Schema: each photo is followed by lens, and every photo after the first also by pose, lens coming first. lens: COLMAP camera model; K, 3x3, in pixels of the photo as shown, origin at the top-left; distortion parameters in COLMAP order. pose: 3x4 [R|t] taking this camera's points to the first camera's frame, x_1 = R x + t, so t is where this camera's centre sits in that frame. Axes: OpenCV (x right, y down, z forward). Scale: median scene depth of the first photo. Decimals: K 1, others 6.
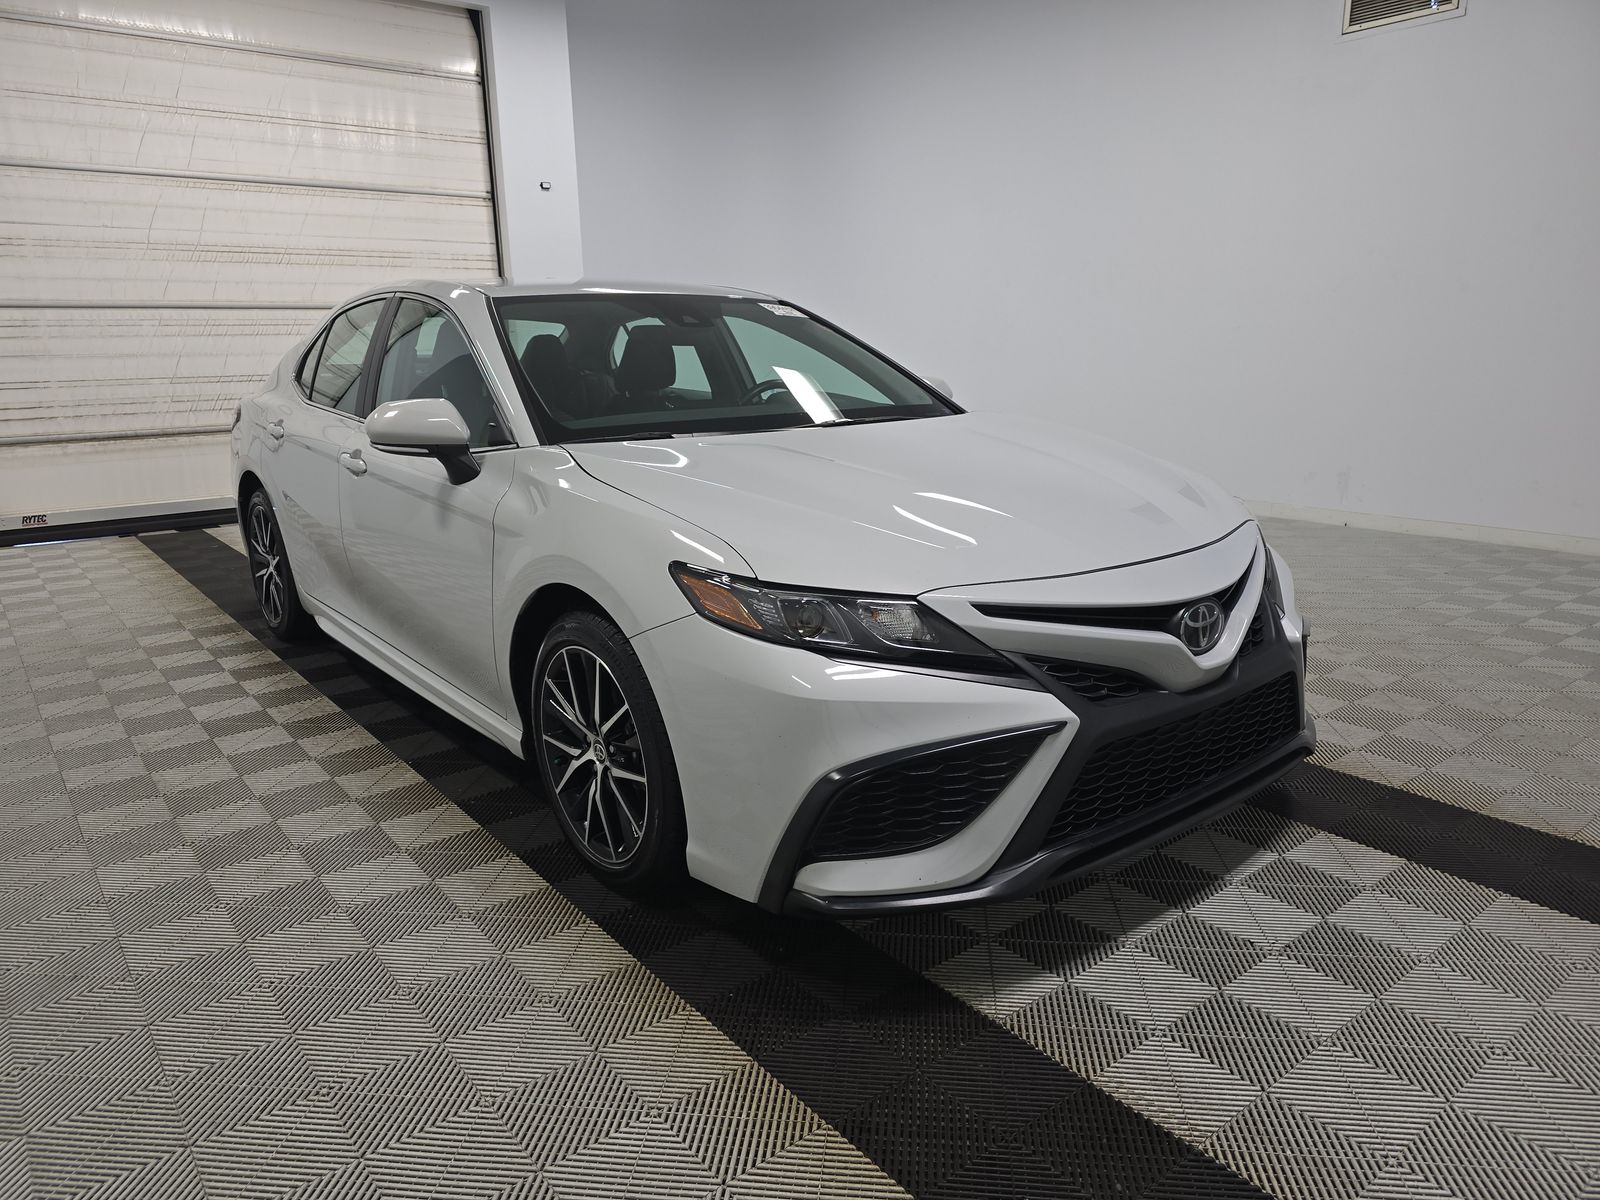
lens RADIAL K [[1086.6, 0, 798.6], [0, 1086.6, 619.8], [0, 0, 1]] dist [0.007078, -0.003779]
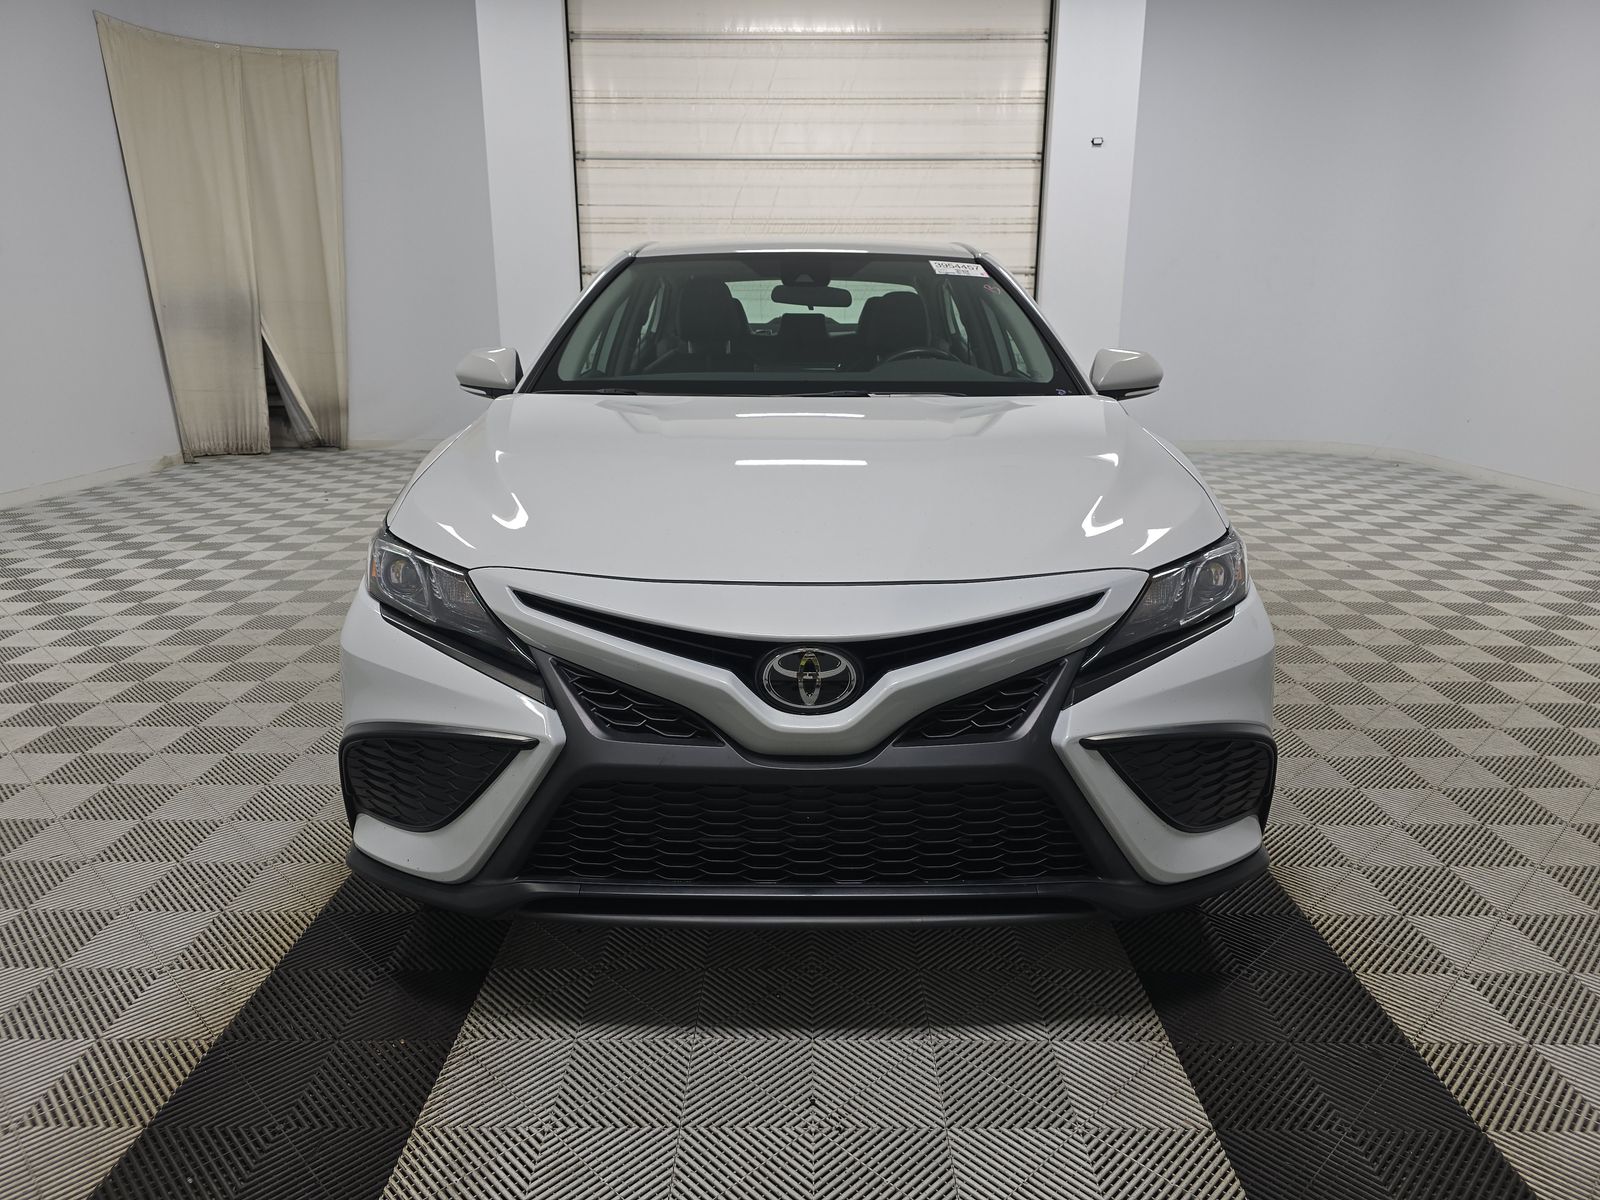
lens RADIAL K [[1082.2, 0, 800.0], [0, 1082.2, 600.0], [0, 0, 1]] dist [0.034522, 0.000284]
pose [[0.784144, 0.174287, -0.595603, 0.224602], [-0.167830, 0.983547, 0.066852, -0.026864], [0.597455, 0.047538, 0.800492, 0.108399]]
